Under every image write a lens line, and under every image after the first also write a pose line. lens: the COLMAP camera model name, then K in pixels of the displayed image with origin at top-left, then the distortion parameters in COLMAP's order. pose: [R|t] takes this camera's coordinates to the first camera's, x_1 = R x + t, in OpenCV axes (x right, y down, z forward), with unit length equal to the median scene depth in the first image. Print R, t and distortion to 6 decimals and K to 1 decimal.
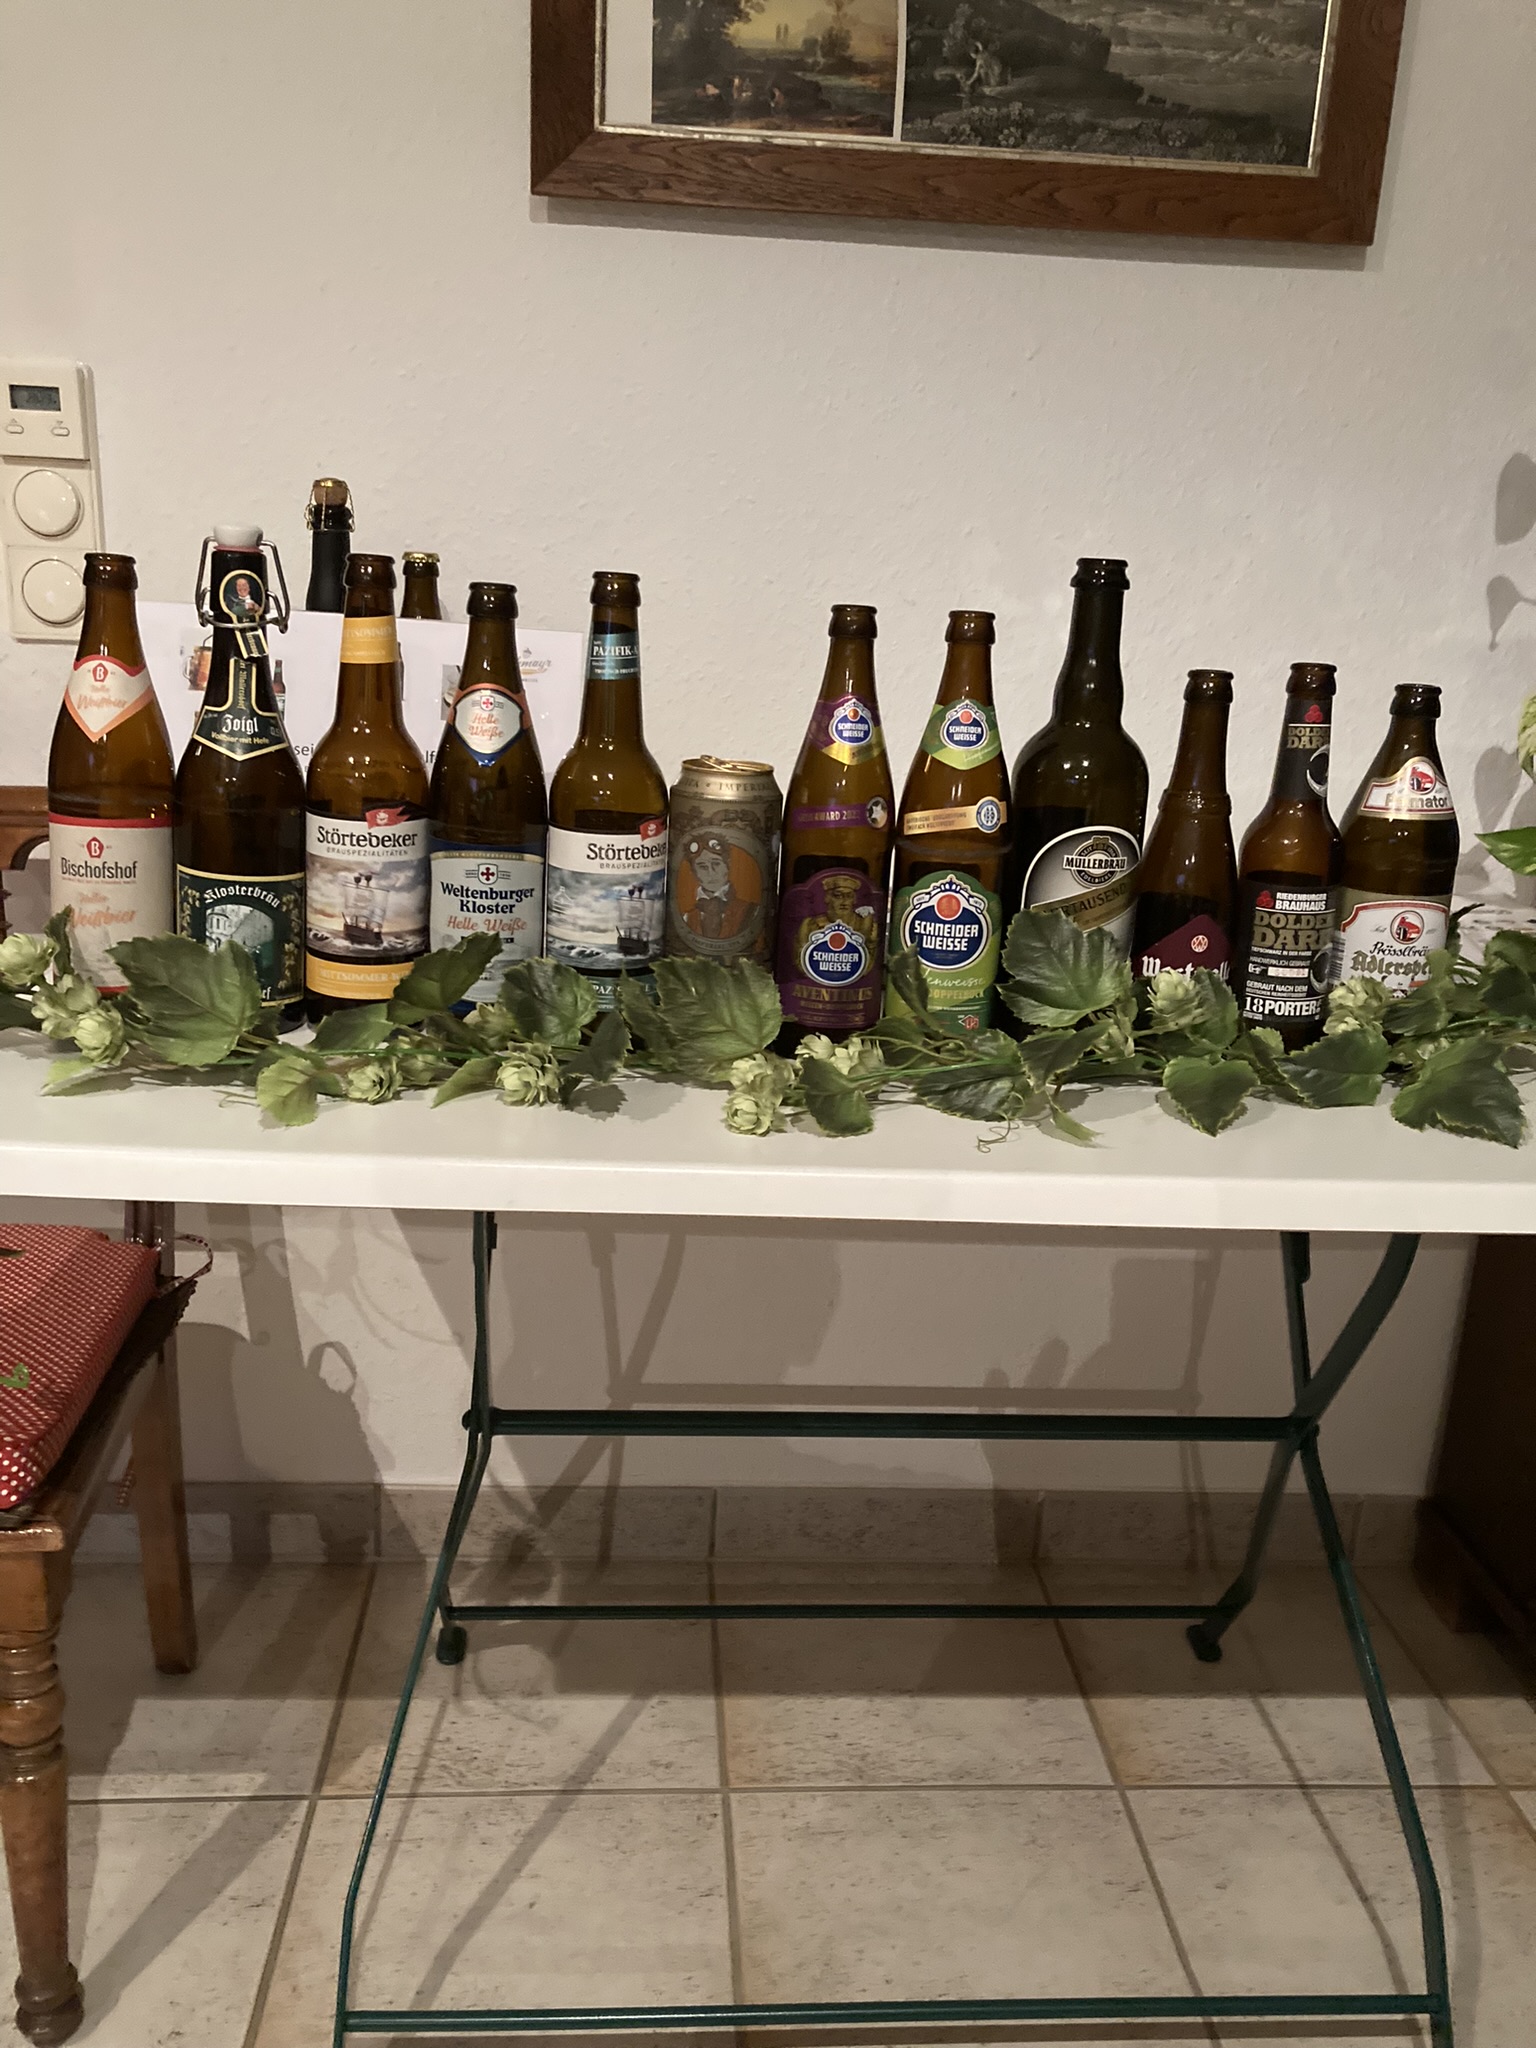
lens RADIAL K [[1406.4, 0, 768.0], [0, 1406.4, 1024.0], [0, 0, 1]] dist [0.040108, -0.033877]
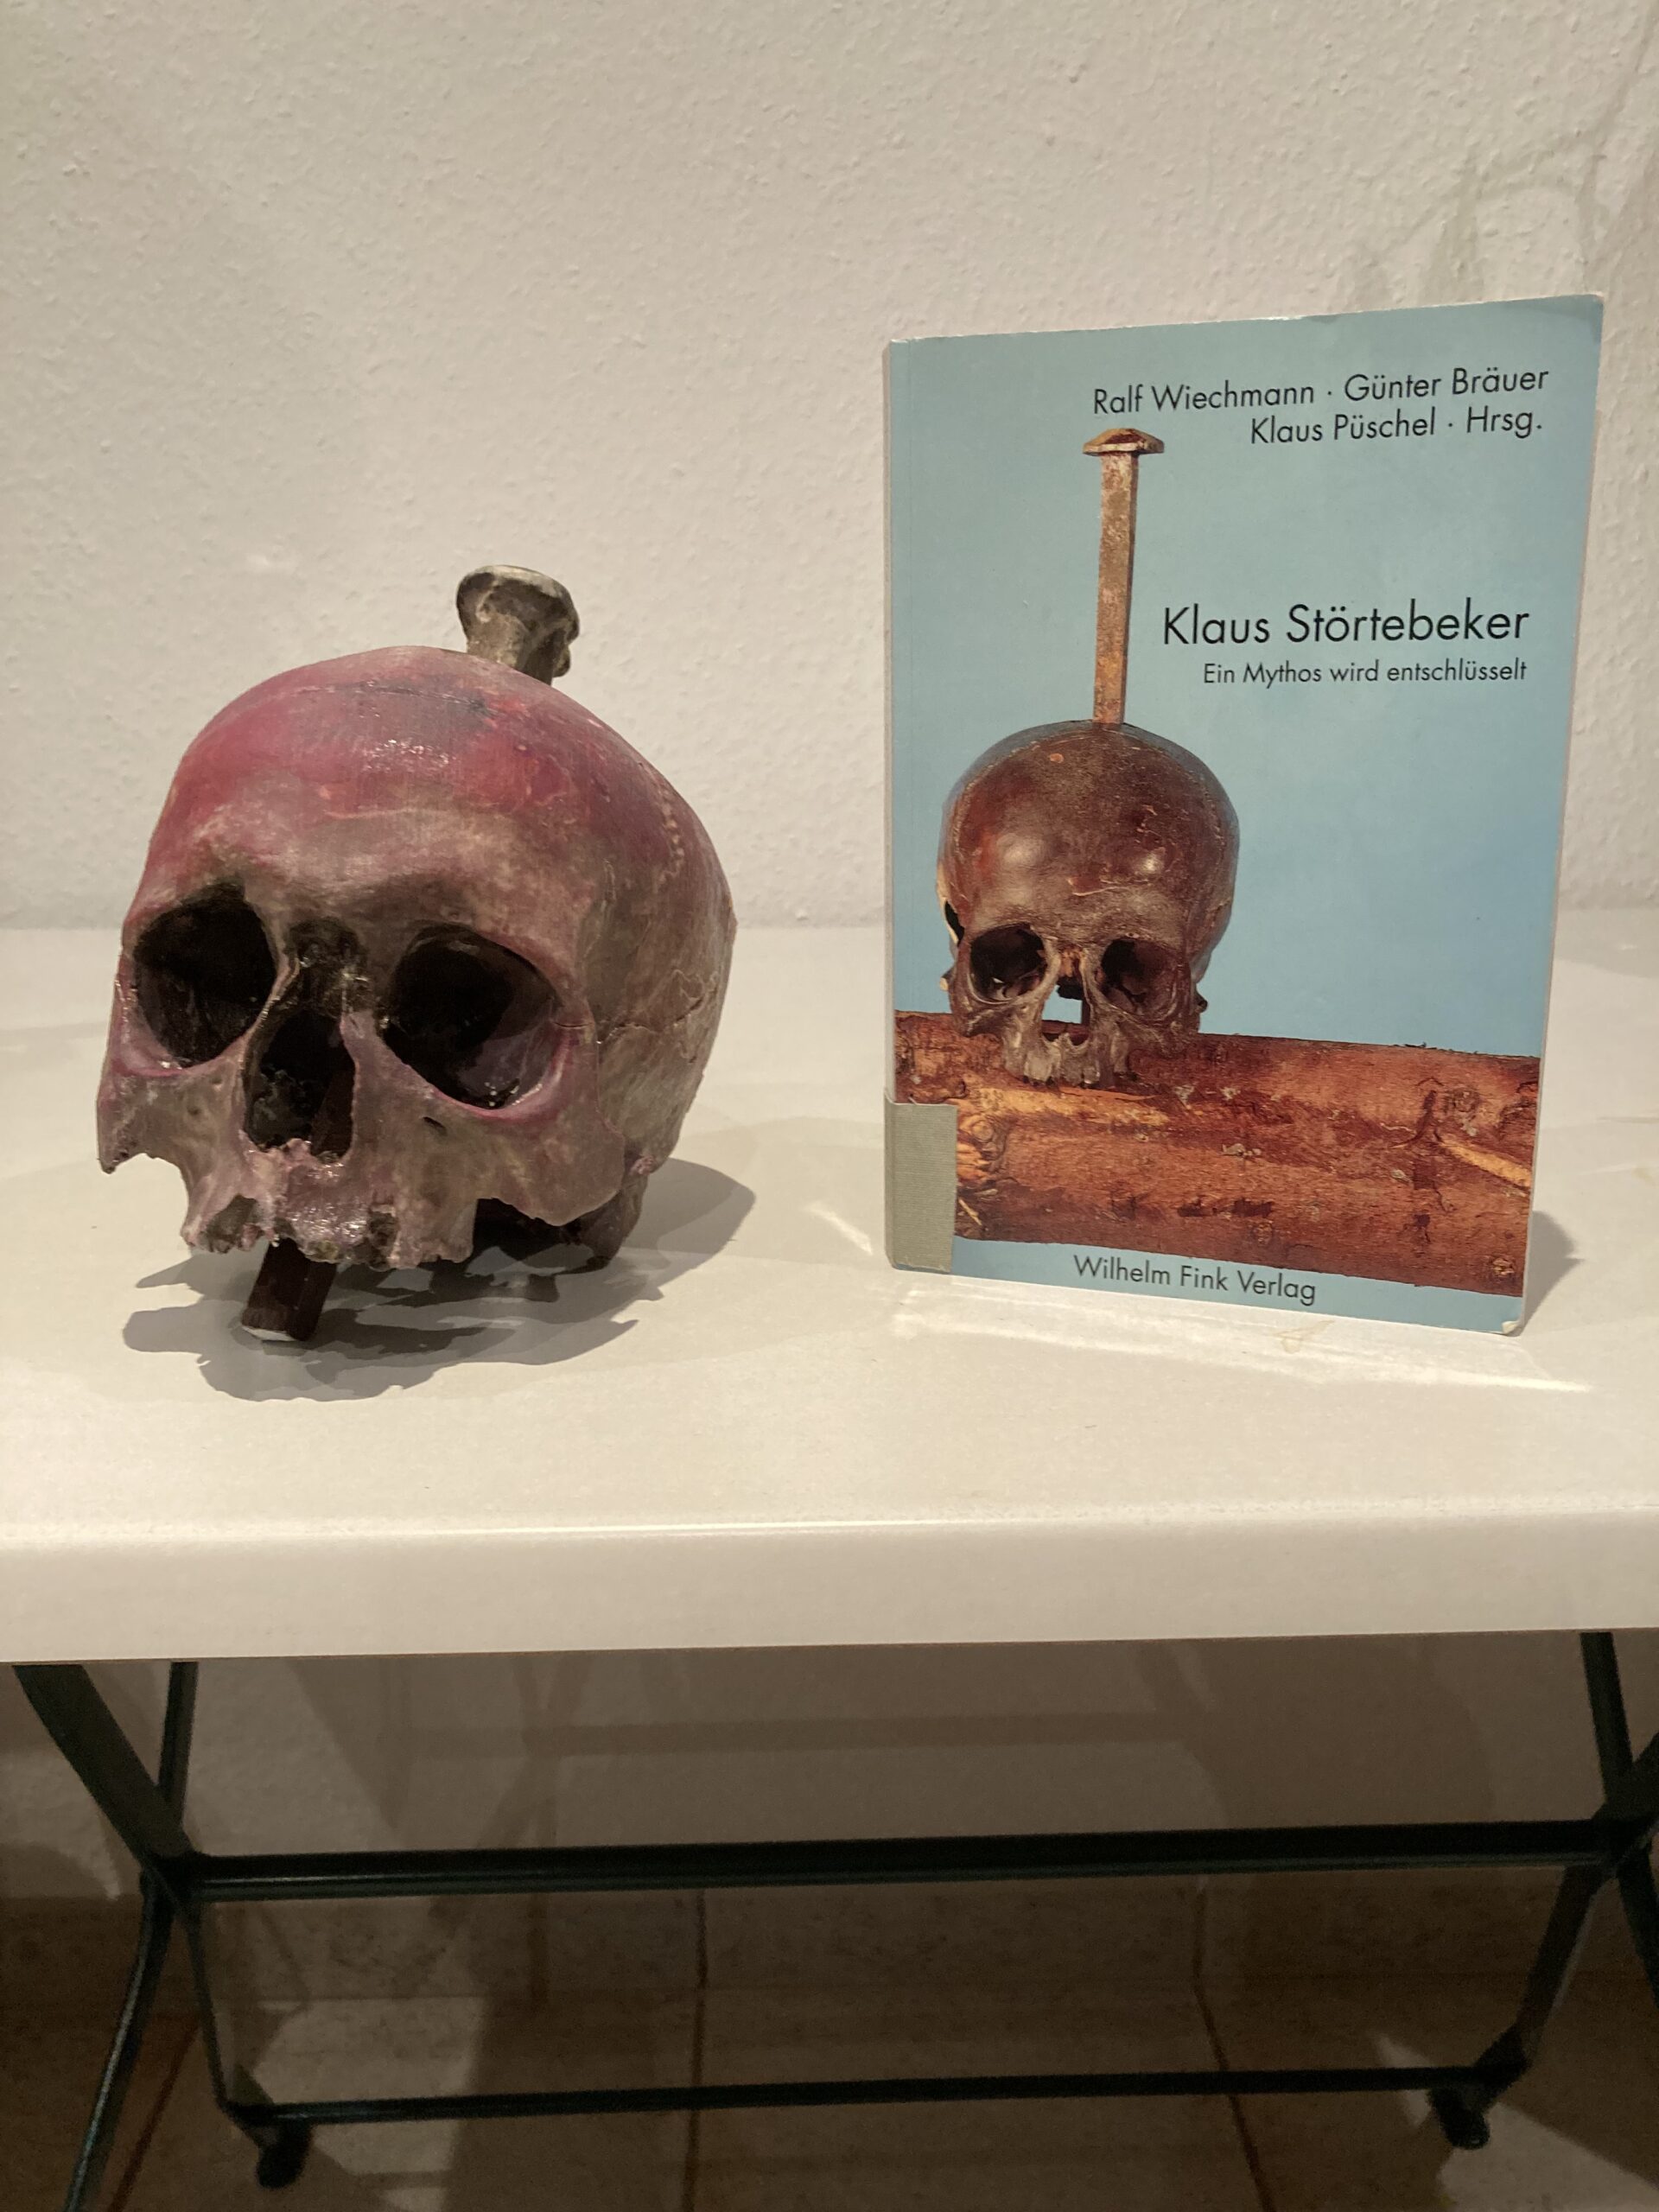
lens RADIAL K [[1519.1, 0, 829.5], [0, 1519.1, 1106.0], [0, 0, 1]] dist [0.040108, -0.033877]
pose [[0.997414, -0.044796, -0.056194, 0.095544], [0.043585, 0.998794, -0.022584, -0.013599], [0.057138, 0.020077, 0.998164, 0.335760]]
